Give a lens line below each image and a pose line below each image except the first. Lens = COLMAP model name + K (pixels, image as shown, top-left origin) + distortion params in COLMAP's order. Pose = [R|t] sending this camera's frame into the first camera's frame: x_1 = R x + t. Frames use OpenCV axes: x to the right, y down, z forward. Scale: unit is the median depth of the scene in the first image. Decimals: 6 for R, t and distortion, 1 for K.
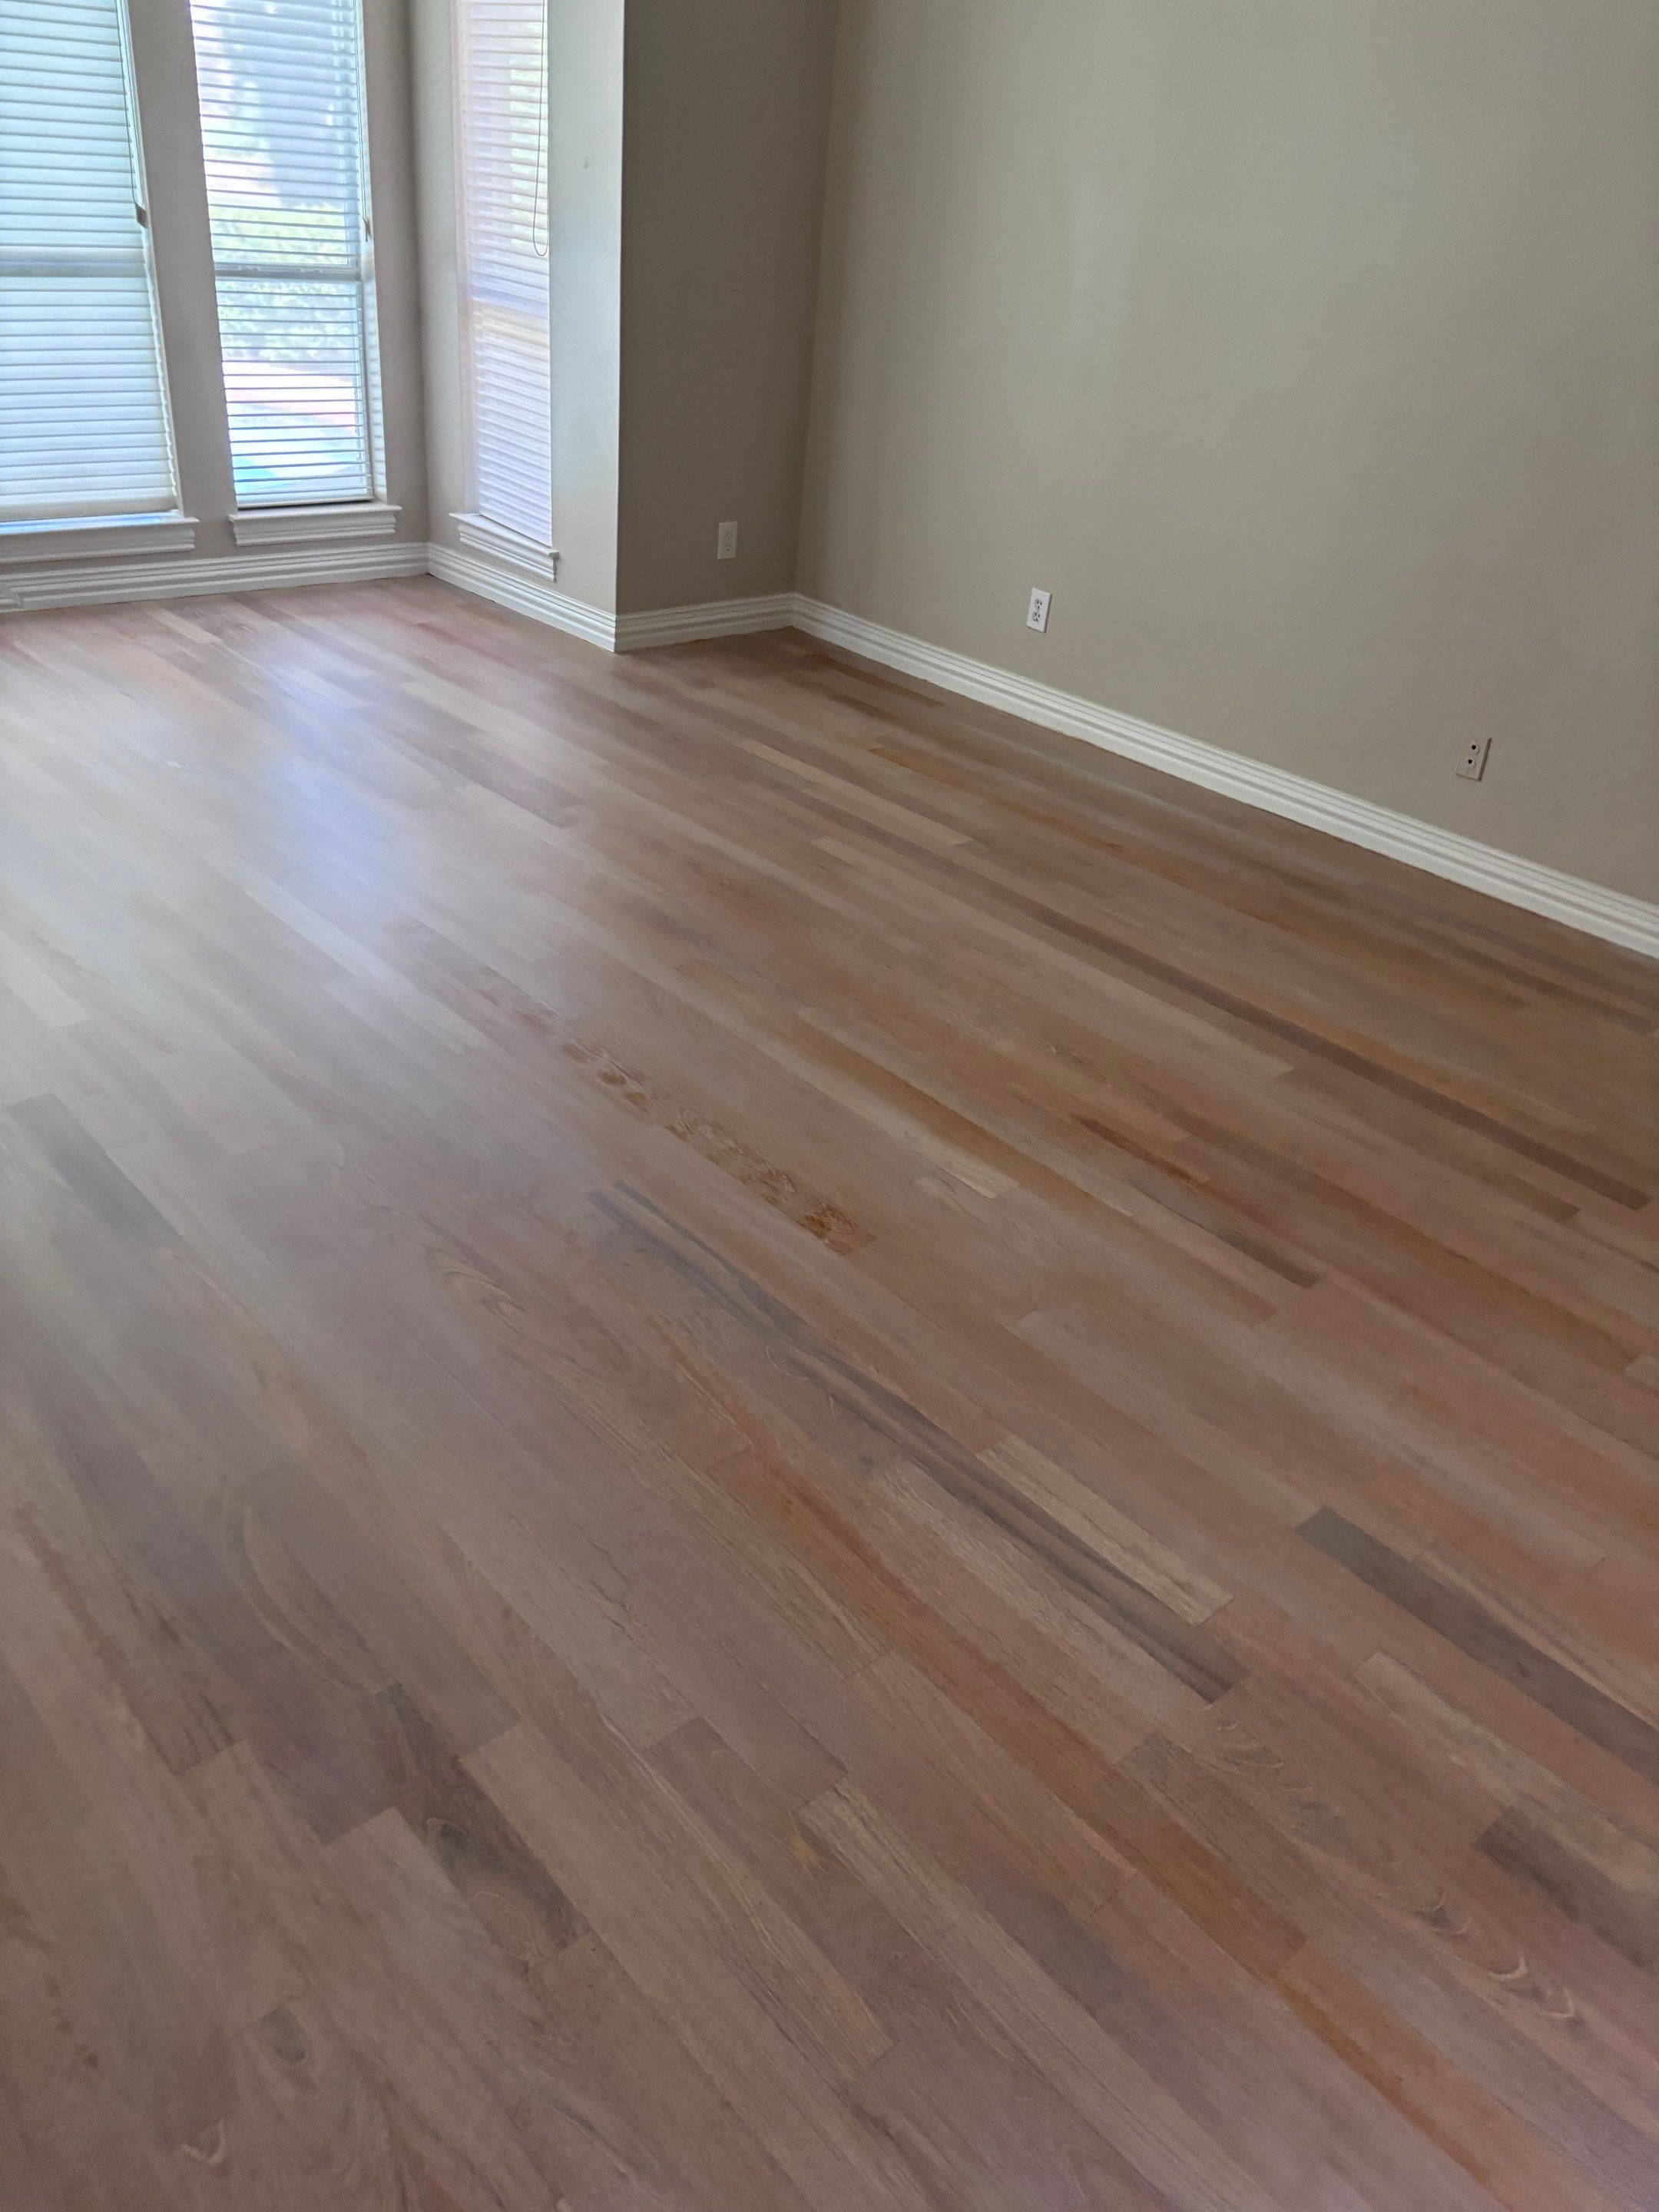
lens RADIAL K [[1684.0, 0, 839.7], [0, 1684.0, 1098.5], [0, 0, 1]] dist [0.047024, -0.045682]
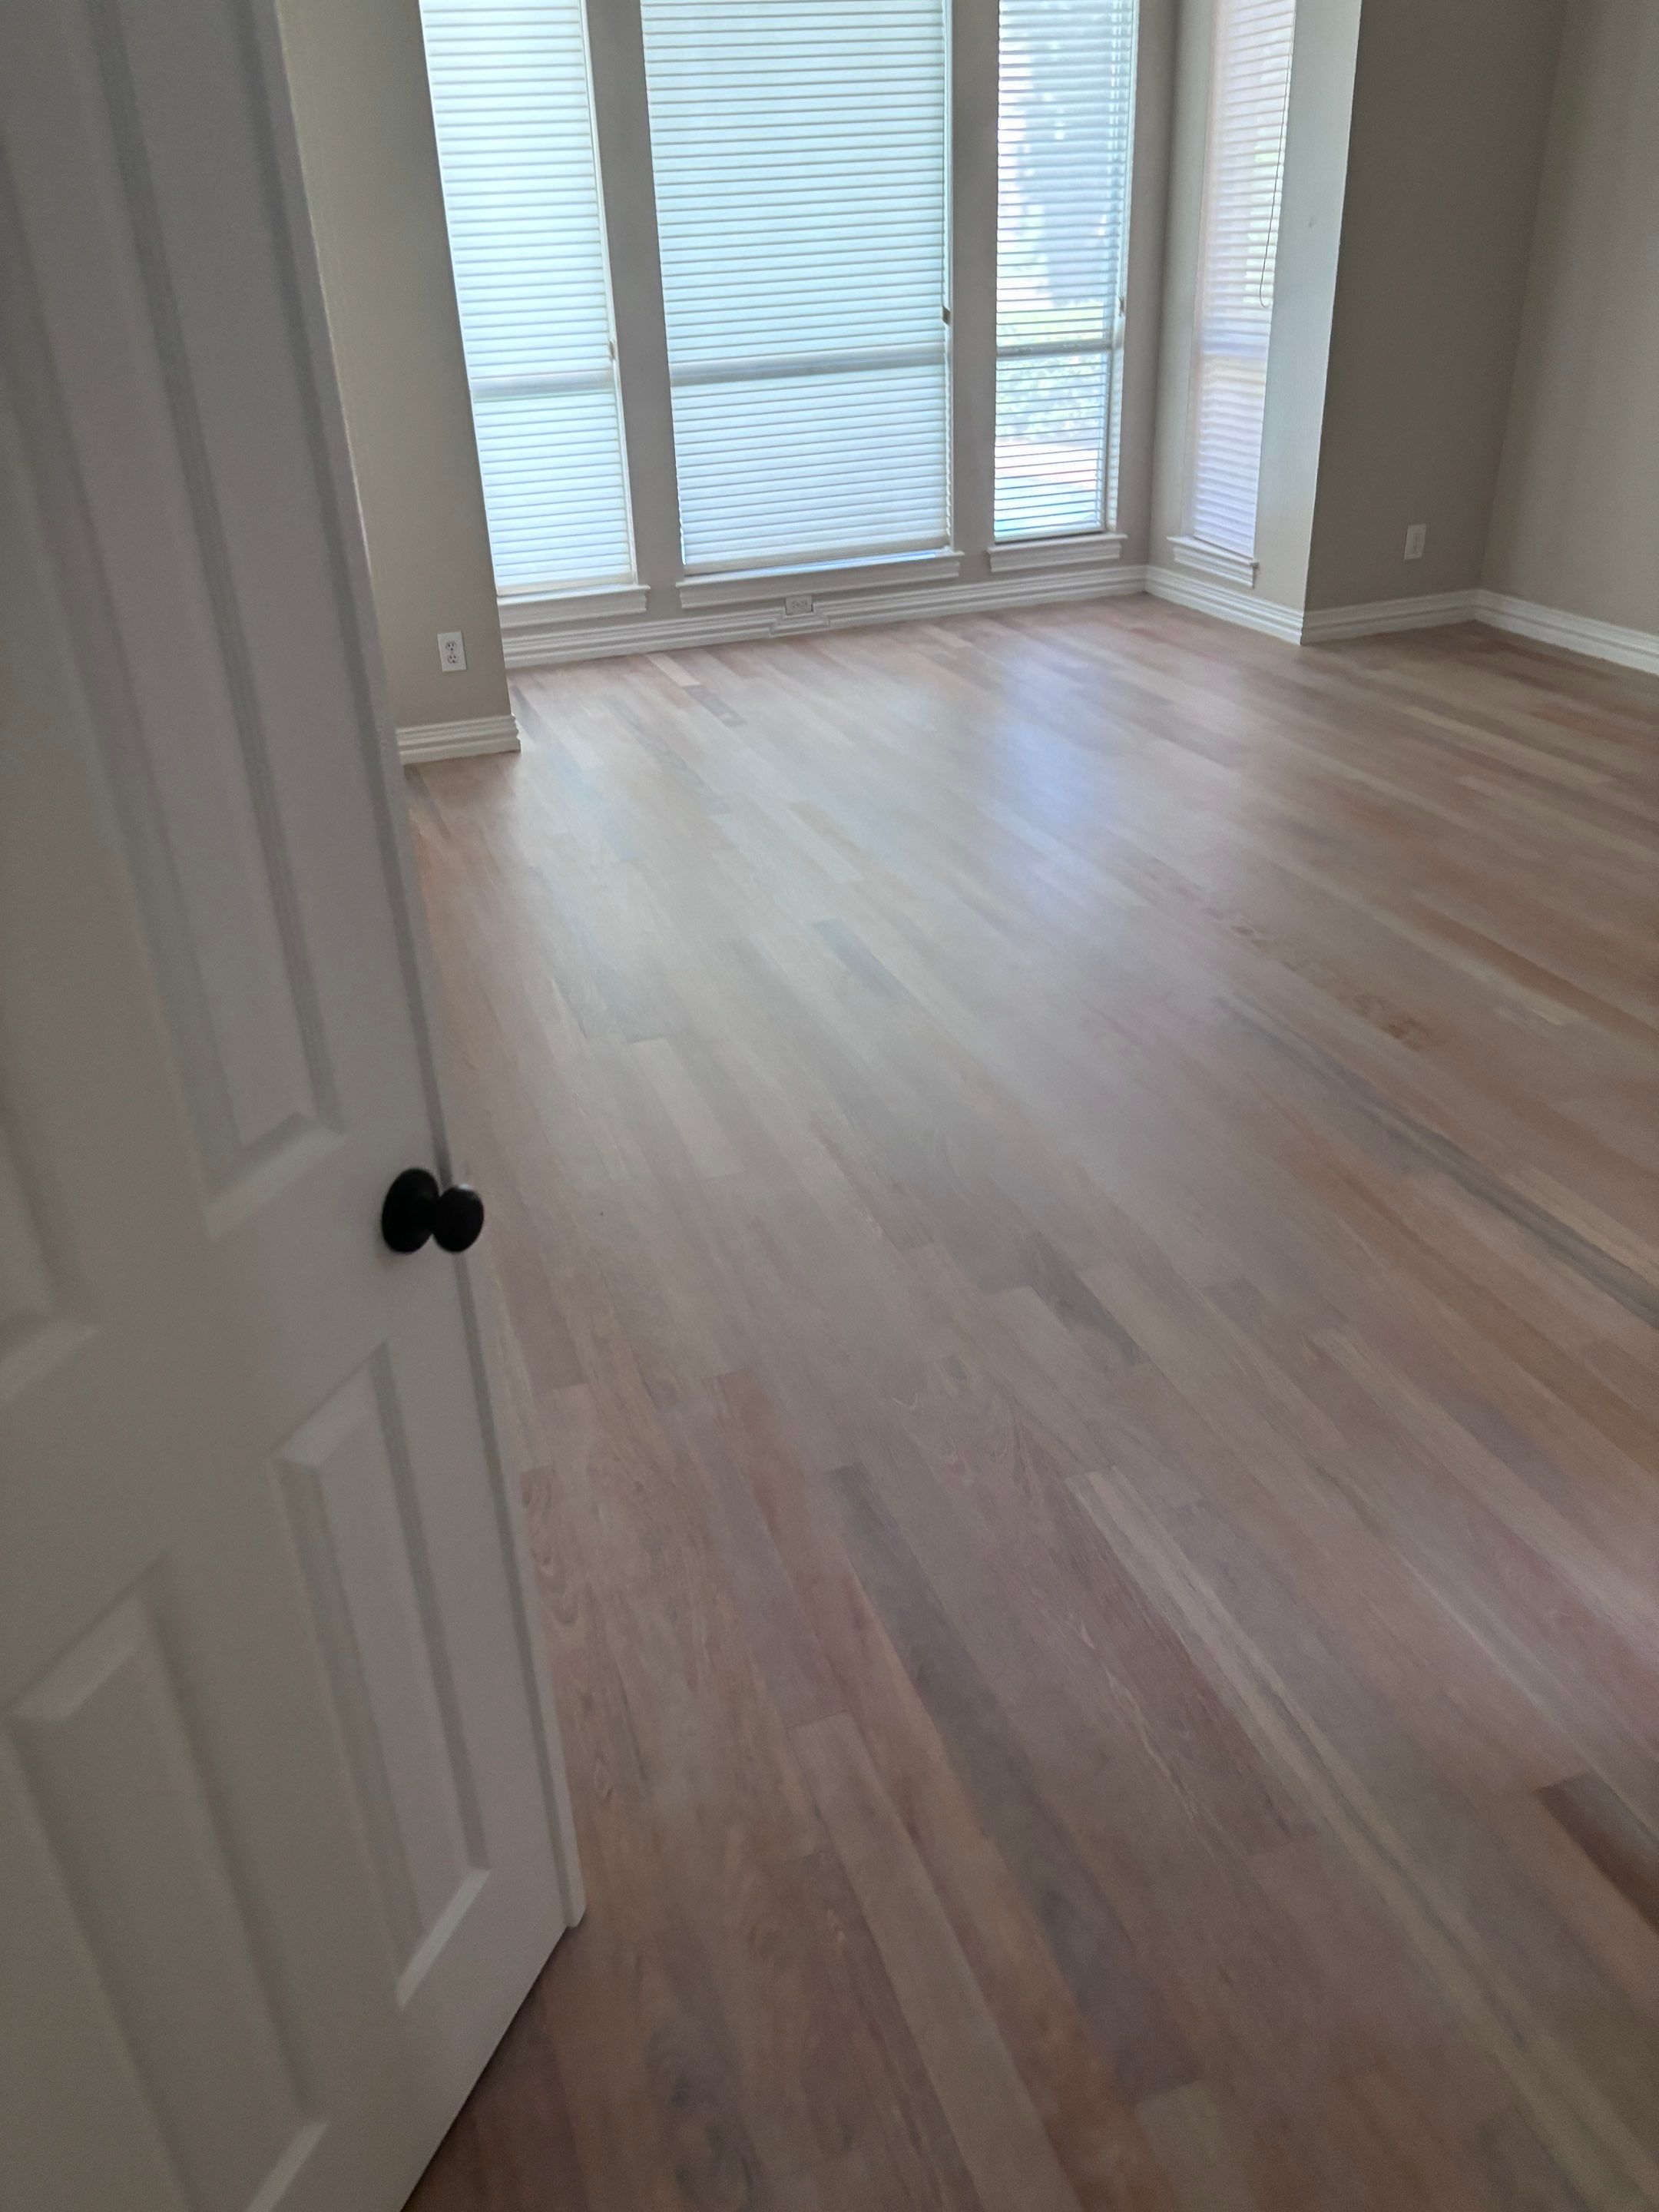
lens RADIAL K [[1650.5, 0, 802.0], [0, 1650.5, 1100.5], [0, 0, 1]] dist [0.033960, -0.032649]
pose [[0.908518, 0.079243, -0.410262, 0.054363], [-0.093431, 0.995519, -0.014614, 0.108432], [0.407266, 0.051608, 0.911851, -0.165904]]
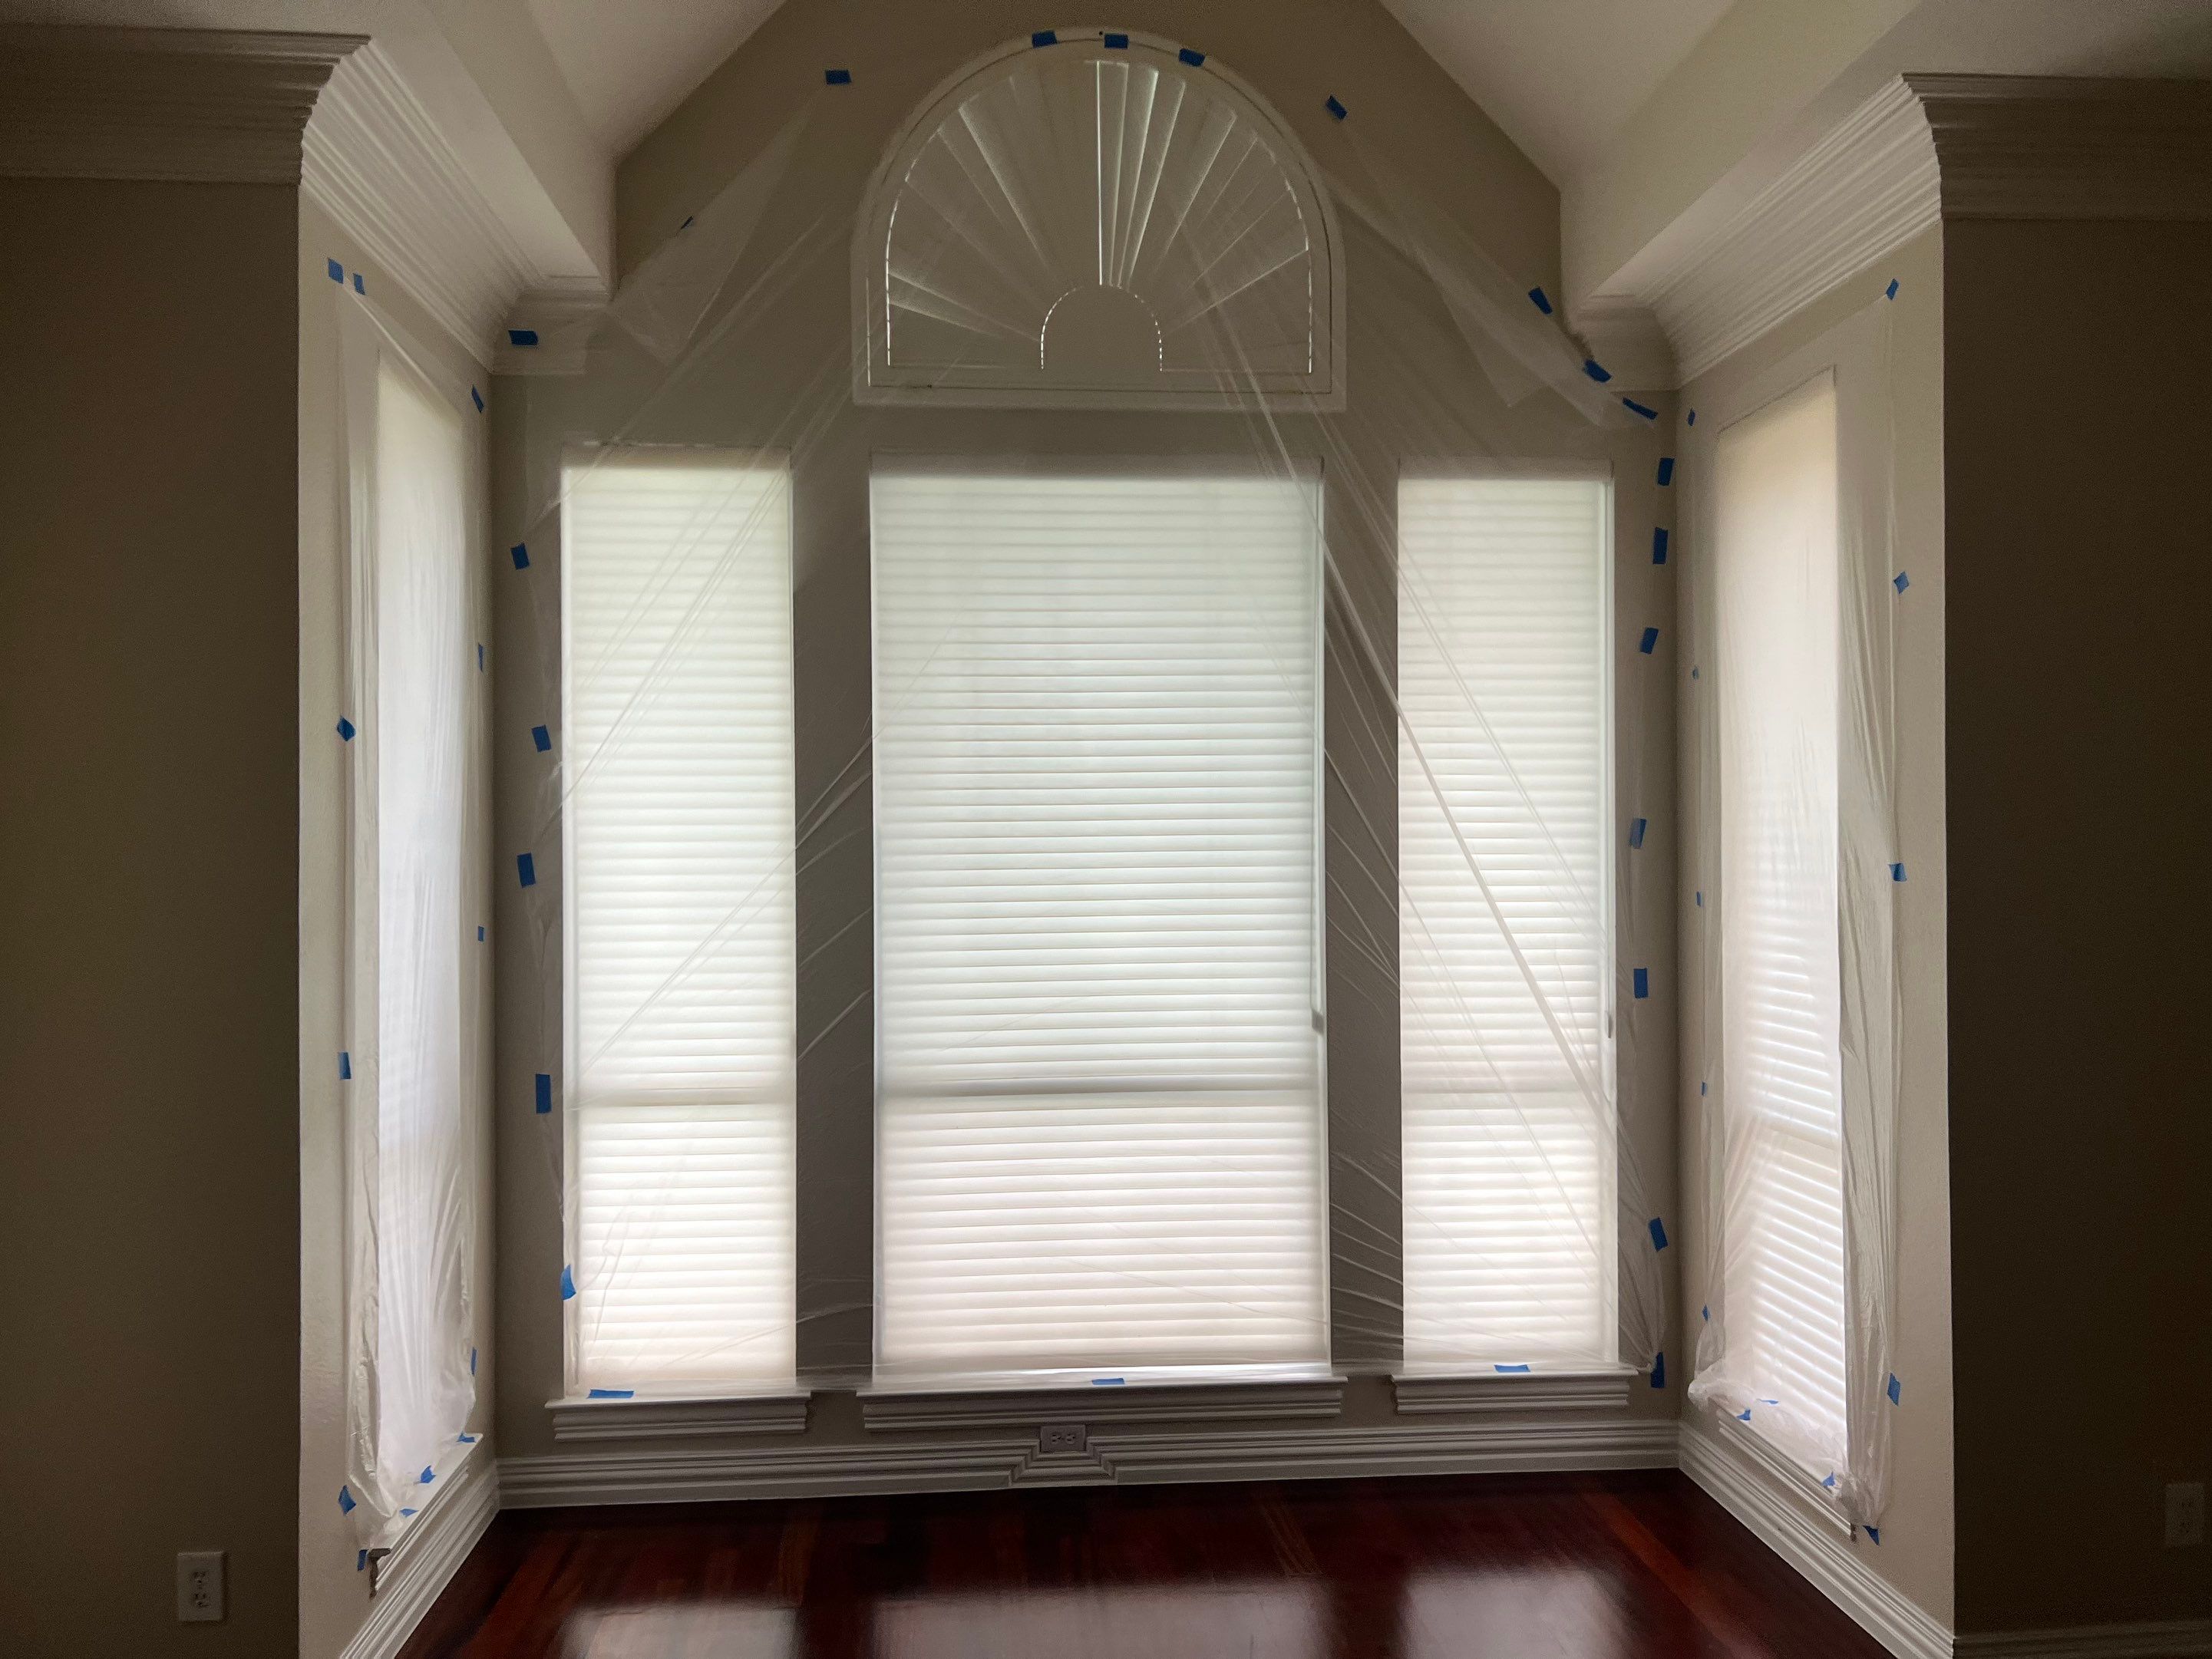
lens RADIAL K [[1683.8, 0, 1093.2], [0, 1683.8, 840.6], [0, 0, 1]] dist [0.047024, -0.045682]
pose [[0.792987, -0.087963, -0.602855, 0.007944], [-0.237178, 0.866886, -0.438469, -0.239432], [0.561176, 0.490684, 0.666566, 0.399154]]
